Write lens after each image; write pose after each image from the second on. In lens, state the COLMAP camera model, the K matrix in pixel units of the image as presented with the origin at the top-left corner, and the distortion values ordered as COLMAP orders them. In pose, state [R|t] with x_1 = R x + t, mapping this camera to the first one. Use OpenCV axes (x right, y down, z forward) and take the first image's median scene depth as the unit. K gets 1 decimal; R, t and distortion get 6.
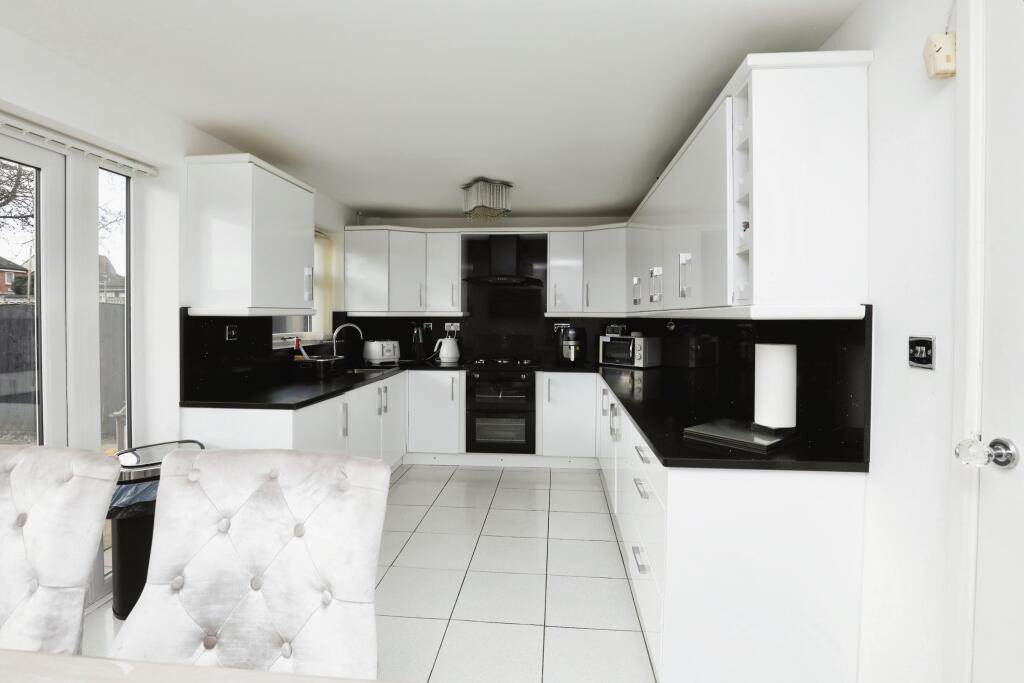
lens RADIAL K [[482.6, 0, 519.5], [0, 482.6, 326.6], [0, 0, 1]] dist [-0.005155, -0.000118]
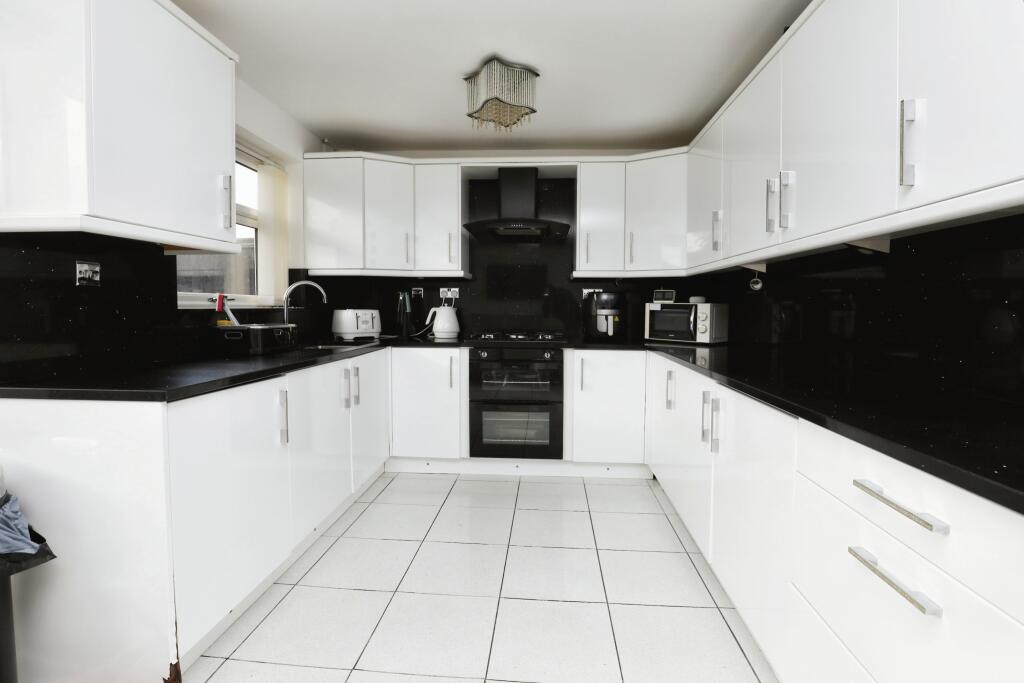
lens RADIAL K [[482.6, 0, 512.5], [0, 482.6, 337.4], [0, 0, 1]] dist [-0.005155, -0.000118]
pose [[0.999999, 0.000368, 0.001040, -0.045075], [-0.000414, 0.999006, 0.044566, 0.042079], [-0.001022, -0.044567, 0.999006, 0.259667]]
